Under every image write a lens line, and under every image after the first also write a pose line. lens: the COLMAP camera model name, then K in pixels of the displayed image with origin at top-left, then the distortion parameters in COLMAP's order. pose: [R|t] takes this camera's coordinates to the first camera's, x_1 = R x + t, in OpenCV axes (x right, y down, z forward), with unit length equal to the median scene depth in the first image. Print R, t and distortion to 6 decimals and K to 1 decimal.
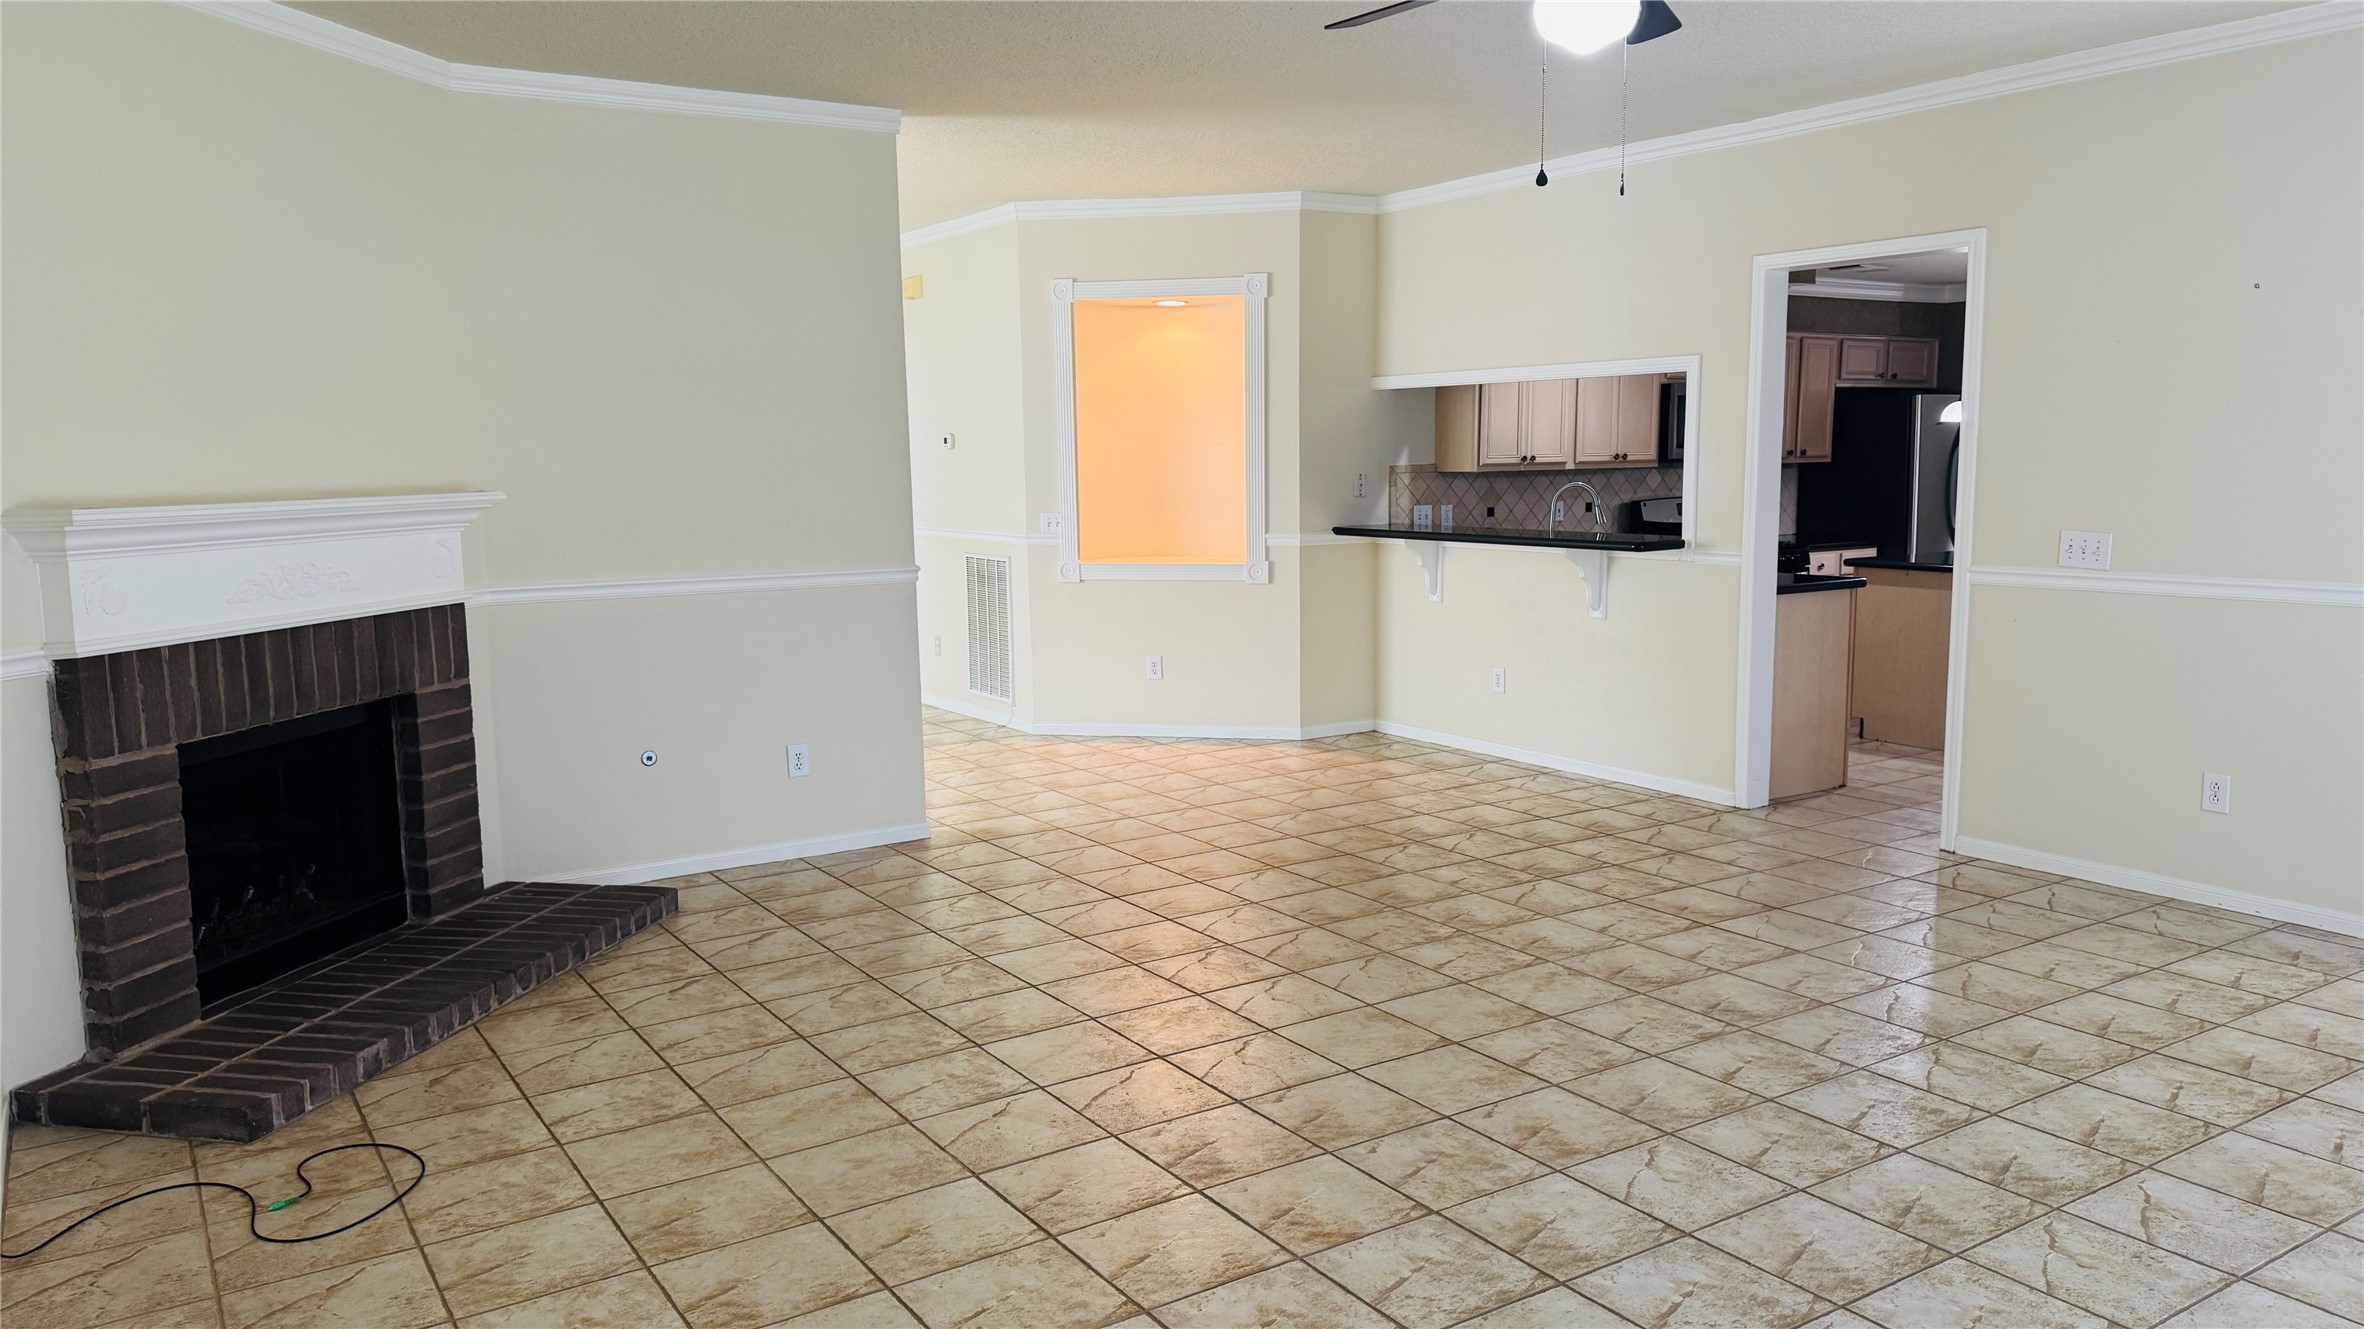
lens RADIAL K [[1652.8, 0, 1183.5], [0, 1652.8, 690.0], [0, 0, 1]] dist [0.071857, -0.089292]
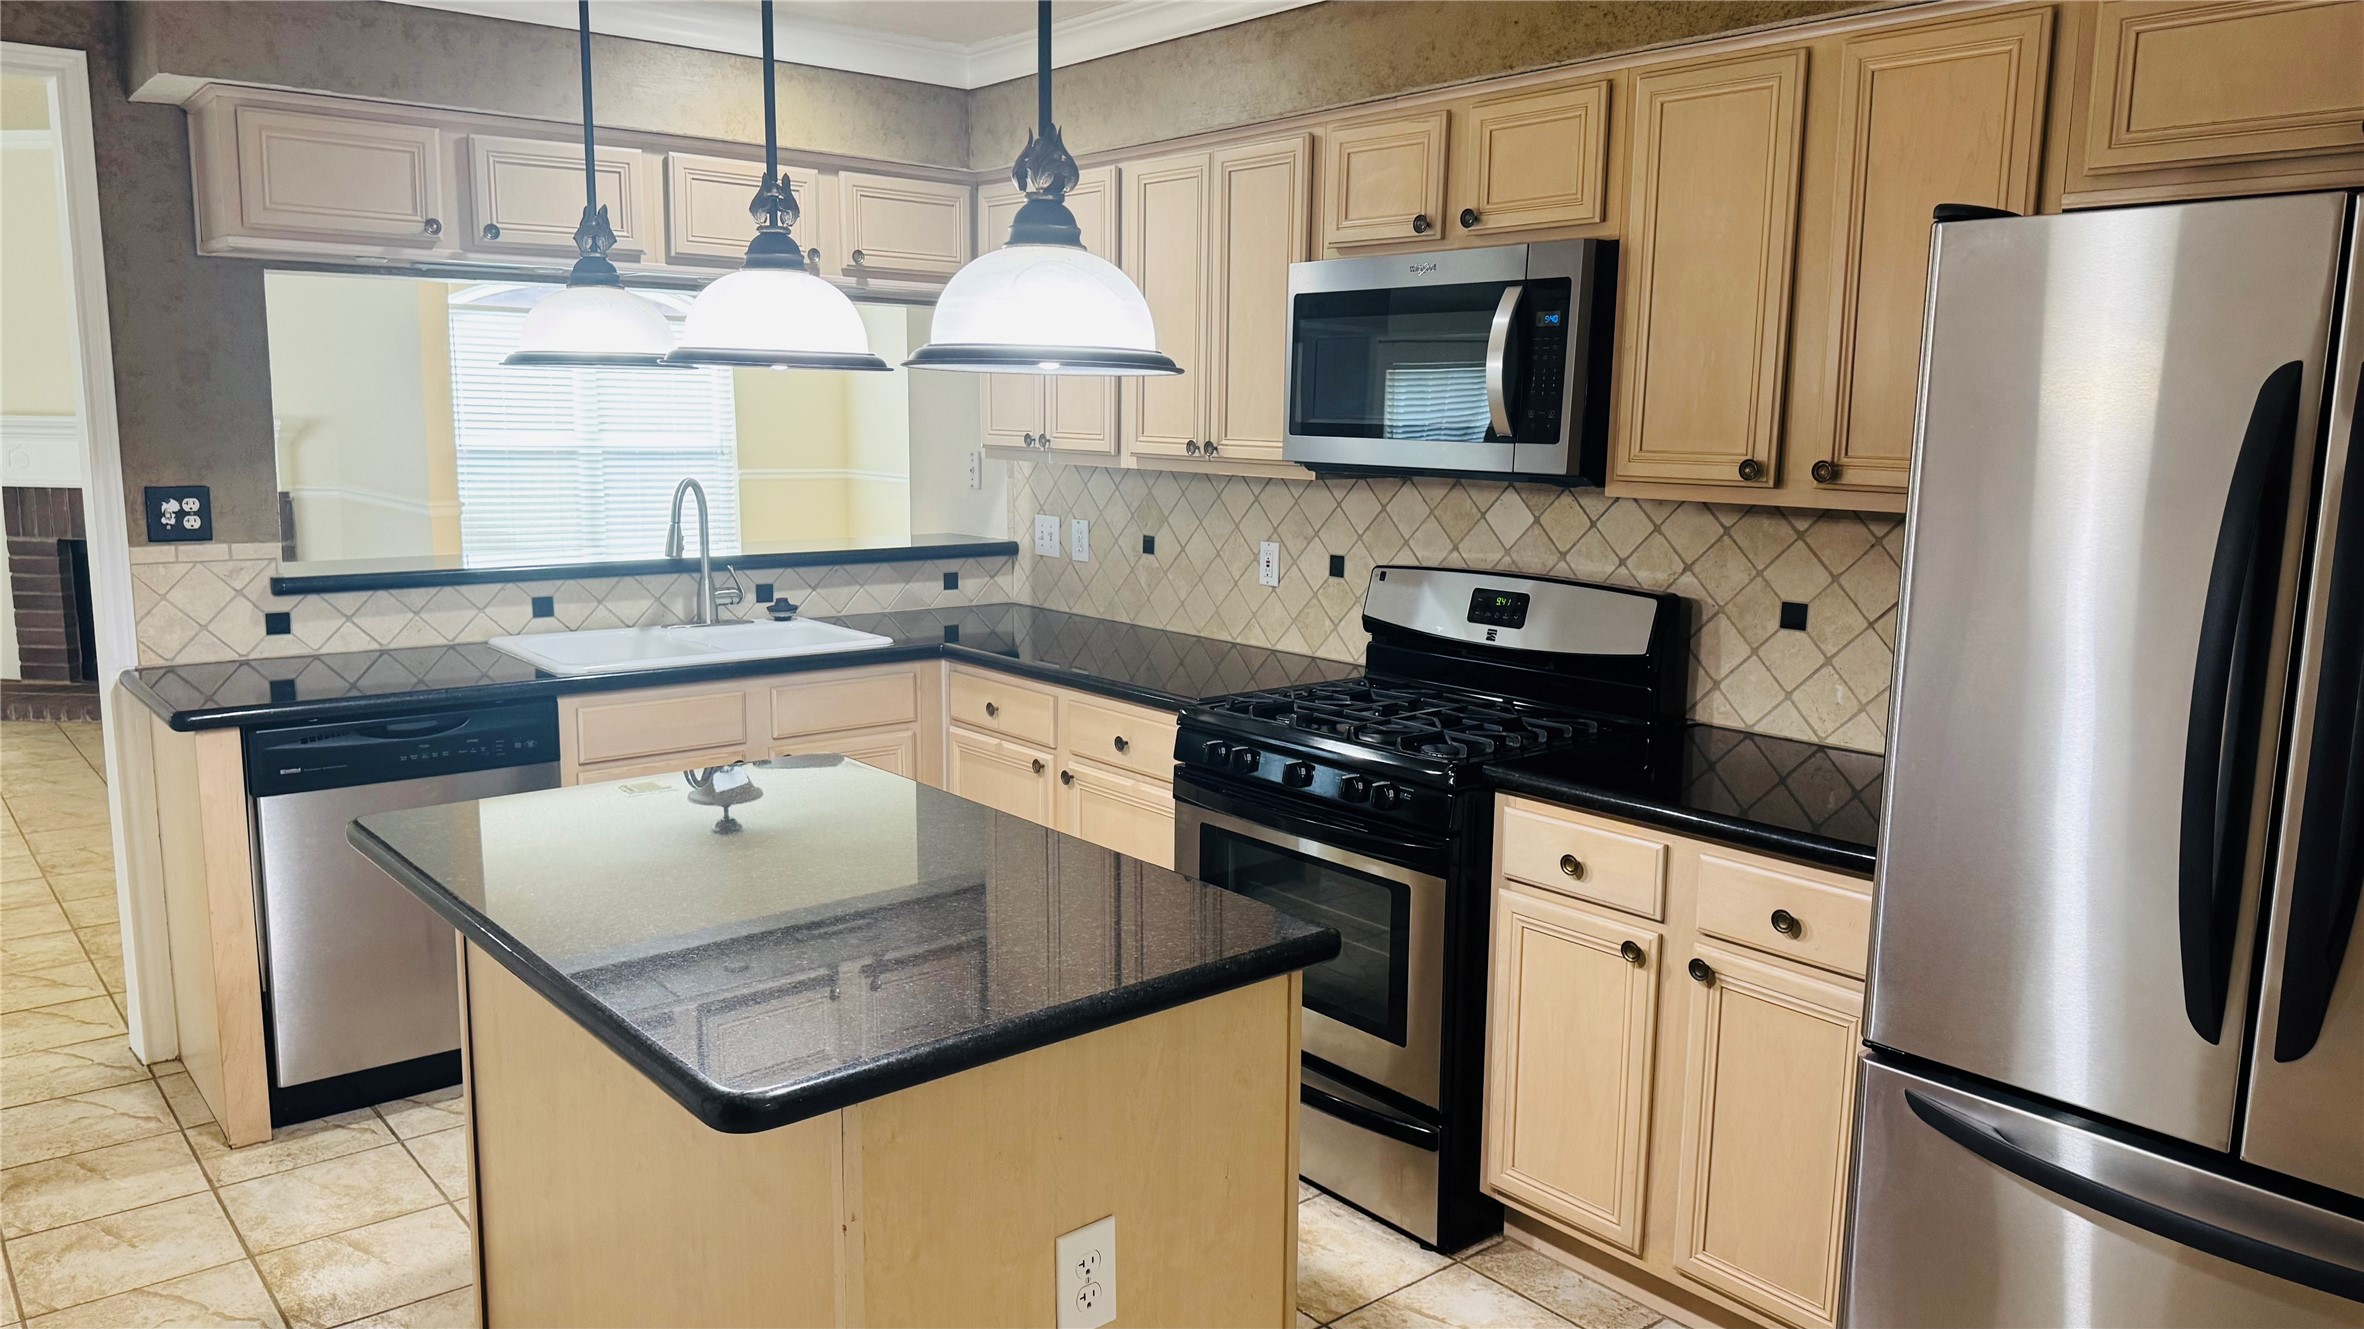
lens RADIAL K [[1652.8, 0, 1196.5], [0, 1652.8, 685.4], [0, 0, 1]] dist [0.071857, -0.089292]
pose [[0.114104, 0.179533, -0.977112, 1.191665], [-0.156210, 0.974544, 0.160819, -0.257307], [0.981111, 0.134284, 0.139244, 1.637906]]
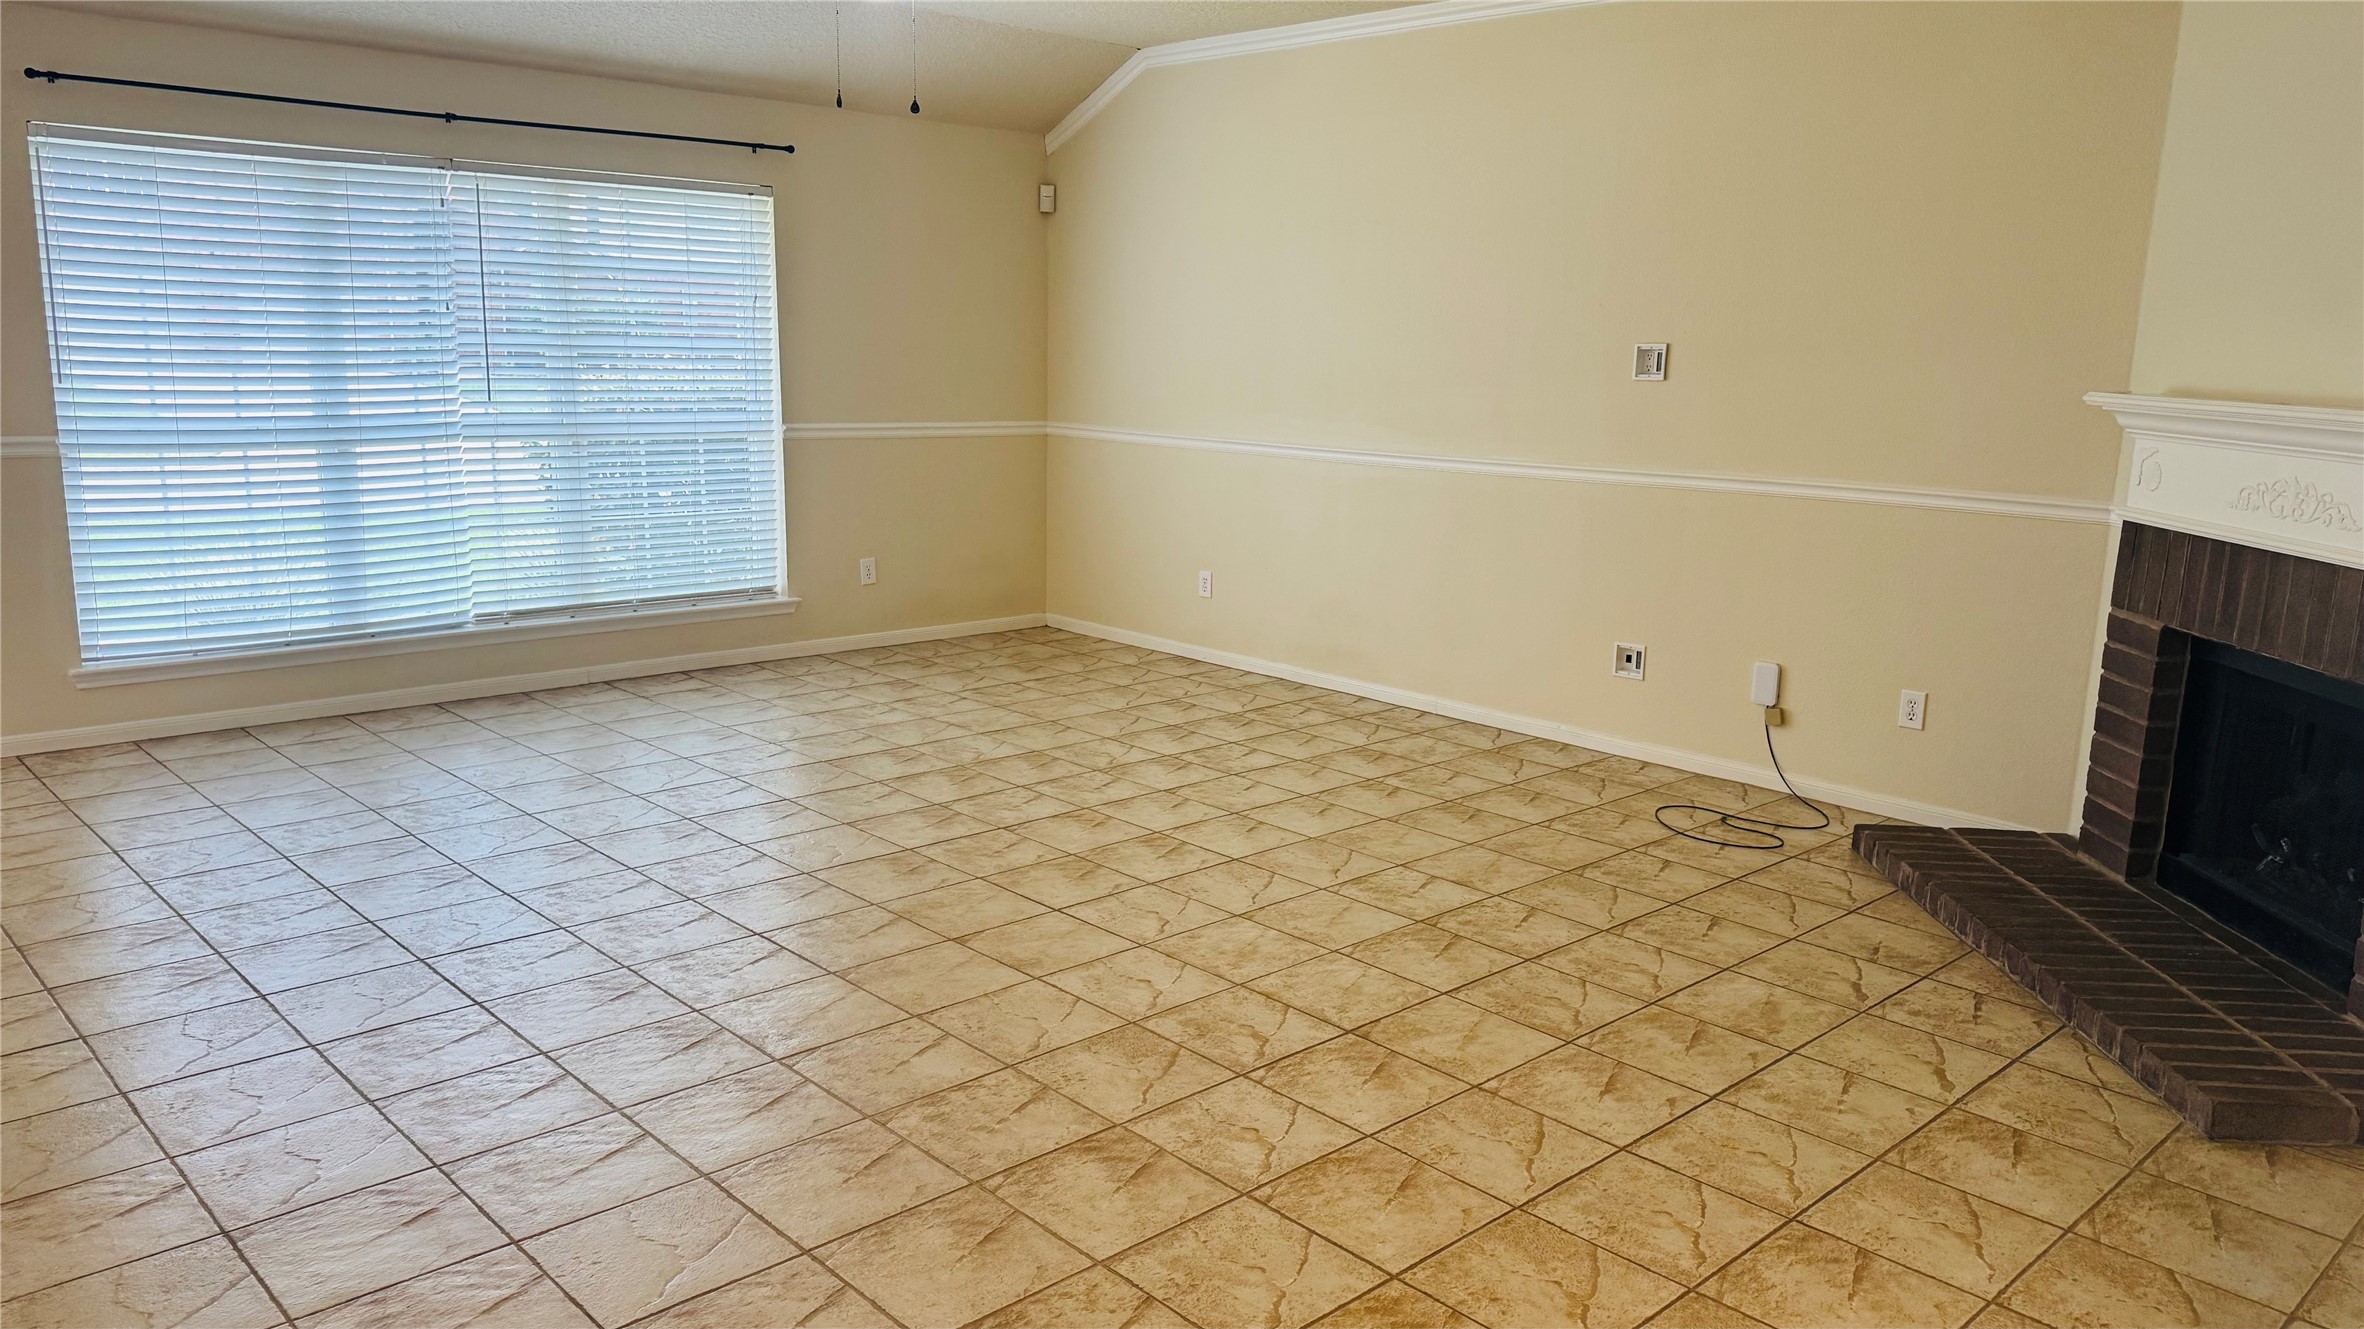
lens RADIAL K [[1652.8, 0, 1178.5], [0, 1652.8, 666.8], [0, 0, 1]] dist [0.071857, -0.089292]
pose [[-0.983745, 0.021252, -0.178308, 0.162218], [-0.040077, 0.941943, 0.333374, -0.216077], [0.175041, 0.335101, -0.925780, 1.499429]]
